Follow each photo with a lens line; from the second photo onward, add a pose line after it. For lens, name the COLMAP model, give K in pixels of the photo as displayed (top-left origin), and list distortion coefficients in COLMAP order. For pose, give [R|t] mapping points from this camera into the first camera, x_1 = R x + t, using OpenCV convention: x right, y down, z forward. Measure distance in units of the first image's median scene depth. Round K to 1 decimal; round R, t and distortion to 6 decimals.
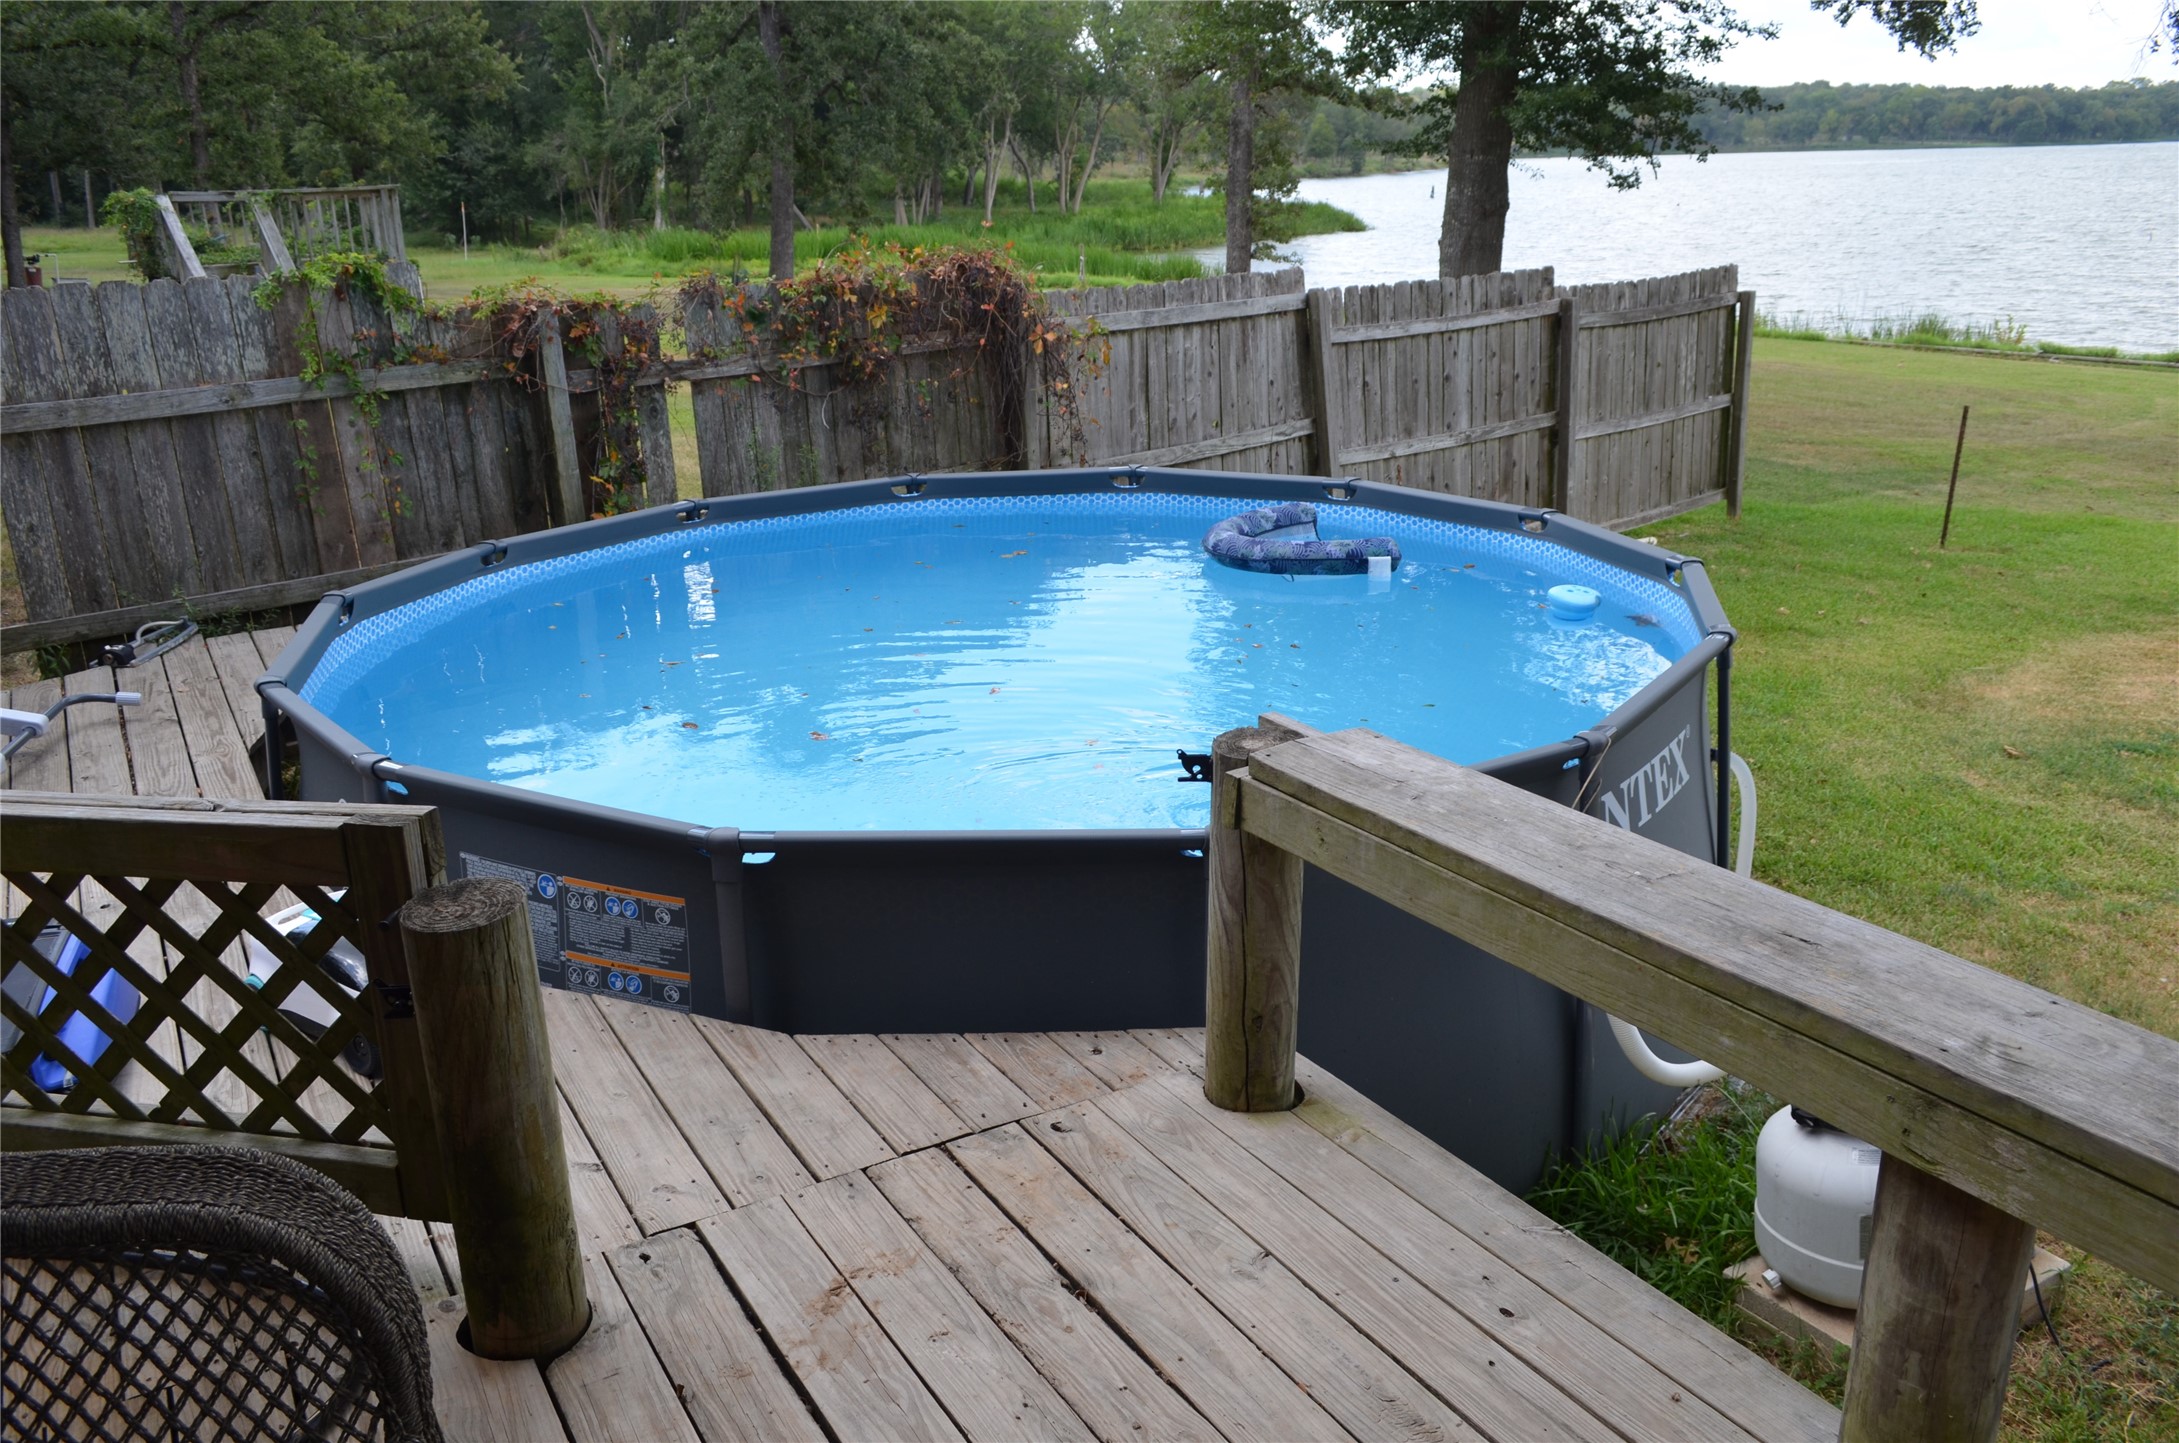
lens RADIAL K [[1699.4, 0, 1096.0], [0, 1699.4, 734.9], [0, 0, 1]] dist [-0.009183, 0.004094]
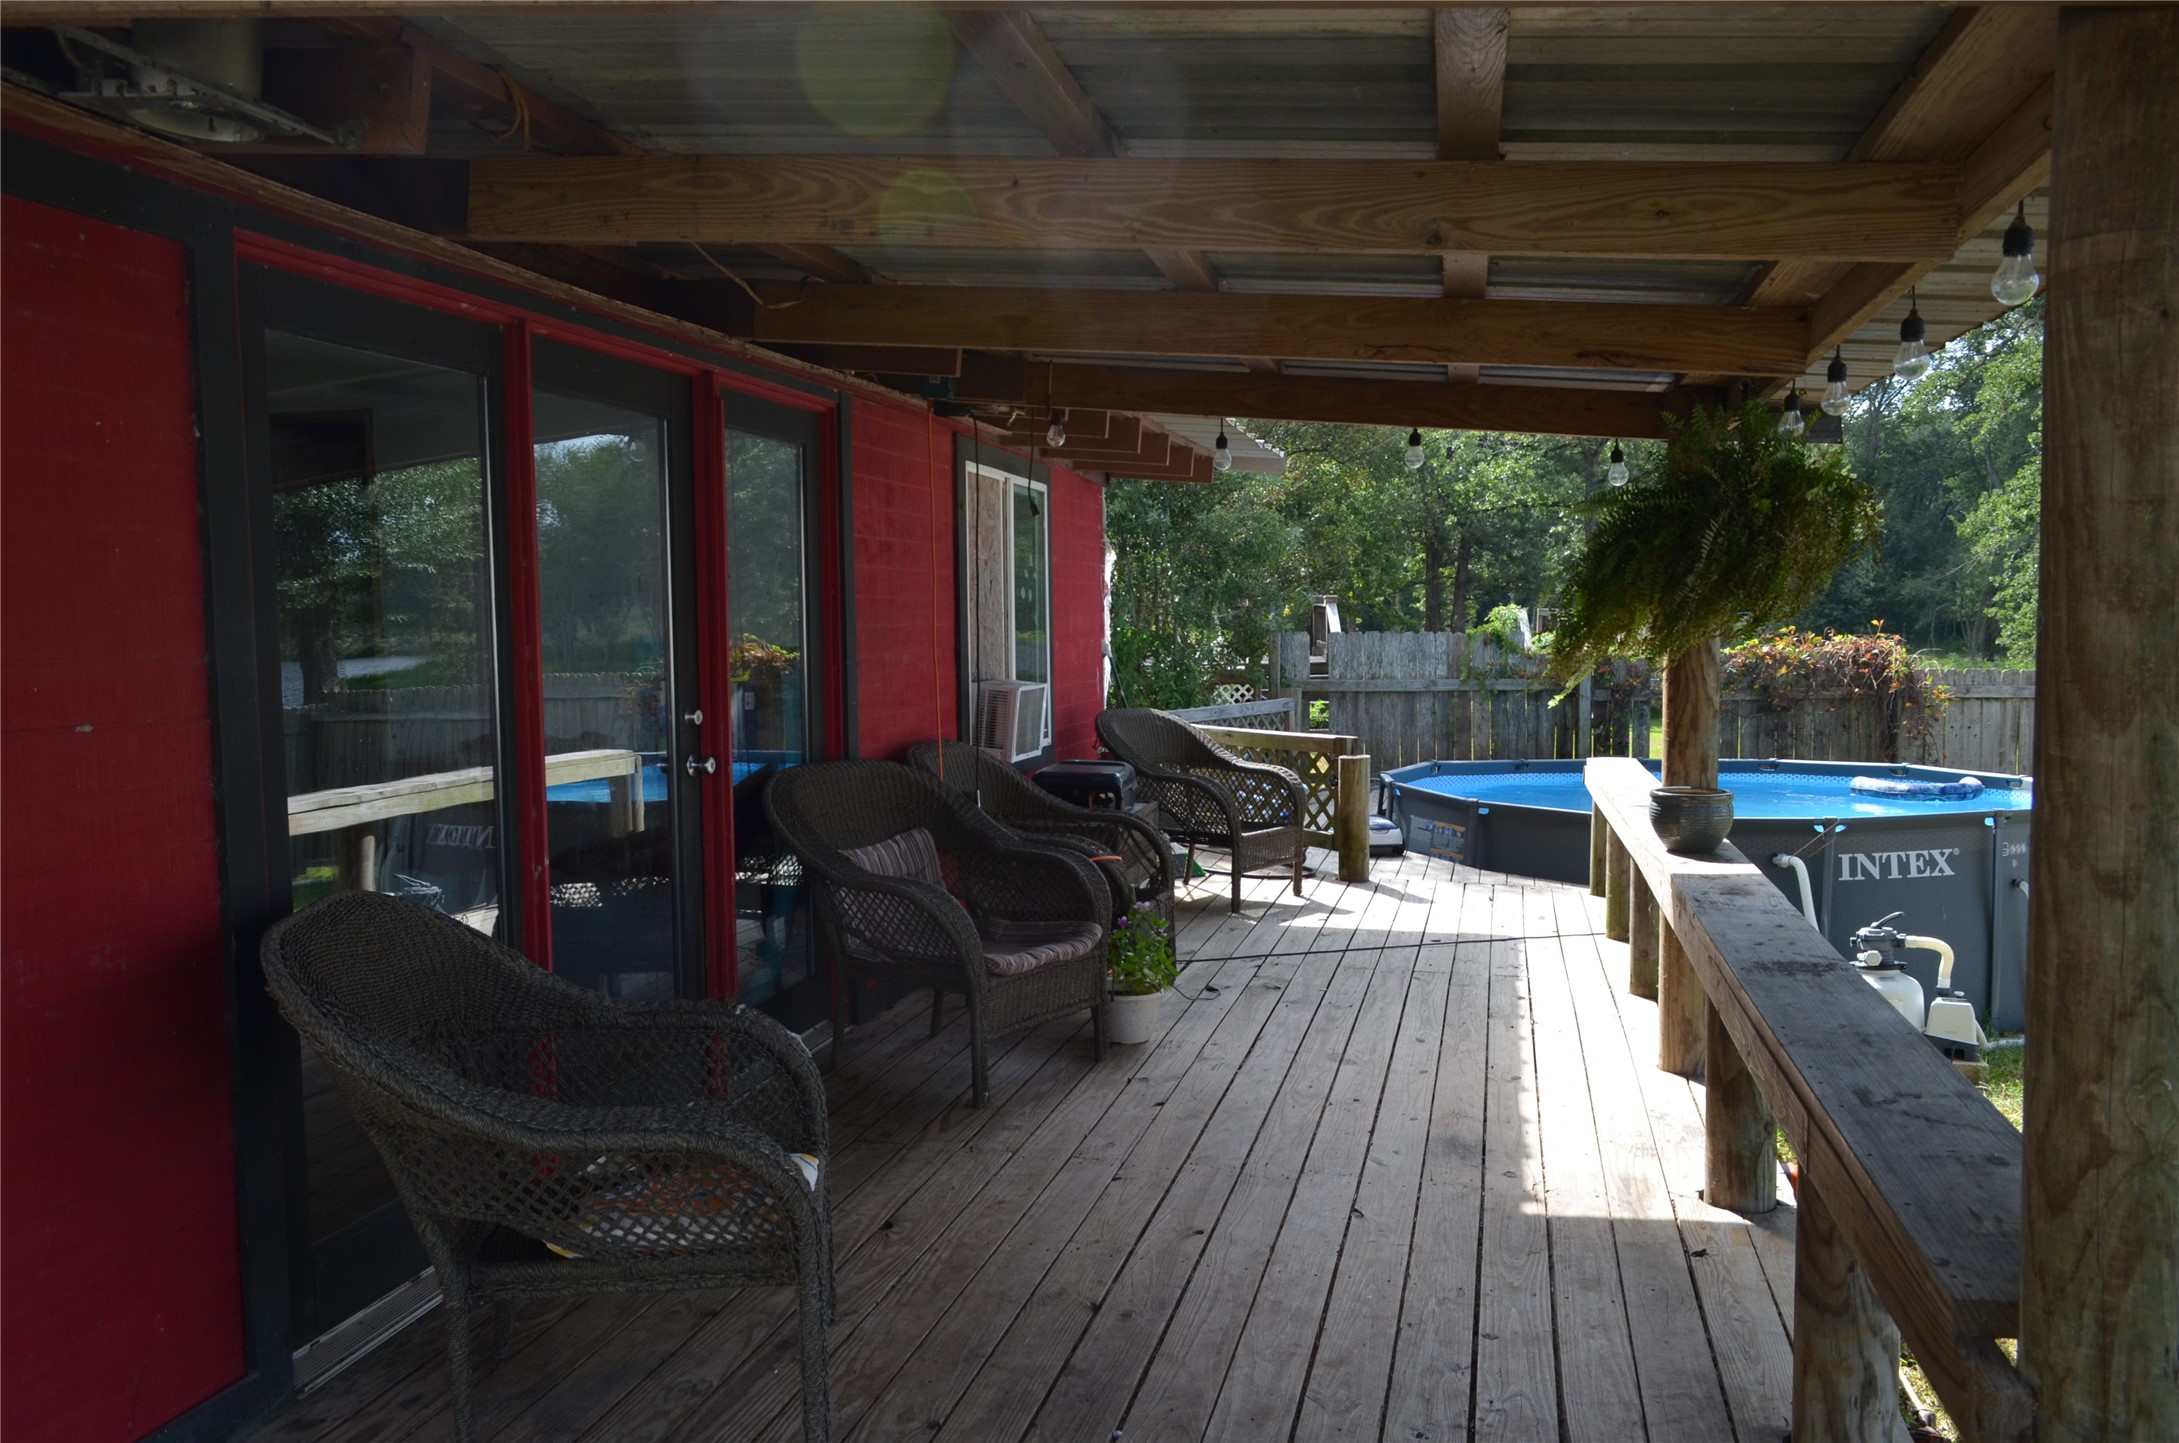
lens RADIAL K [[1699.4, 0, 1096.0], [0, 1699.4, 734.9], [0, 0, 1]] dist [-0.009183, 0.004094]
pose [[0.713626, 0.069126, -0.697108, 0.707319], [-0.234791, 0.961163, -0.145045, 0.276808], [0.660009, 0.267182, 0.702141, -0.795309]]
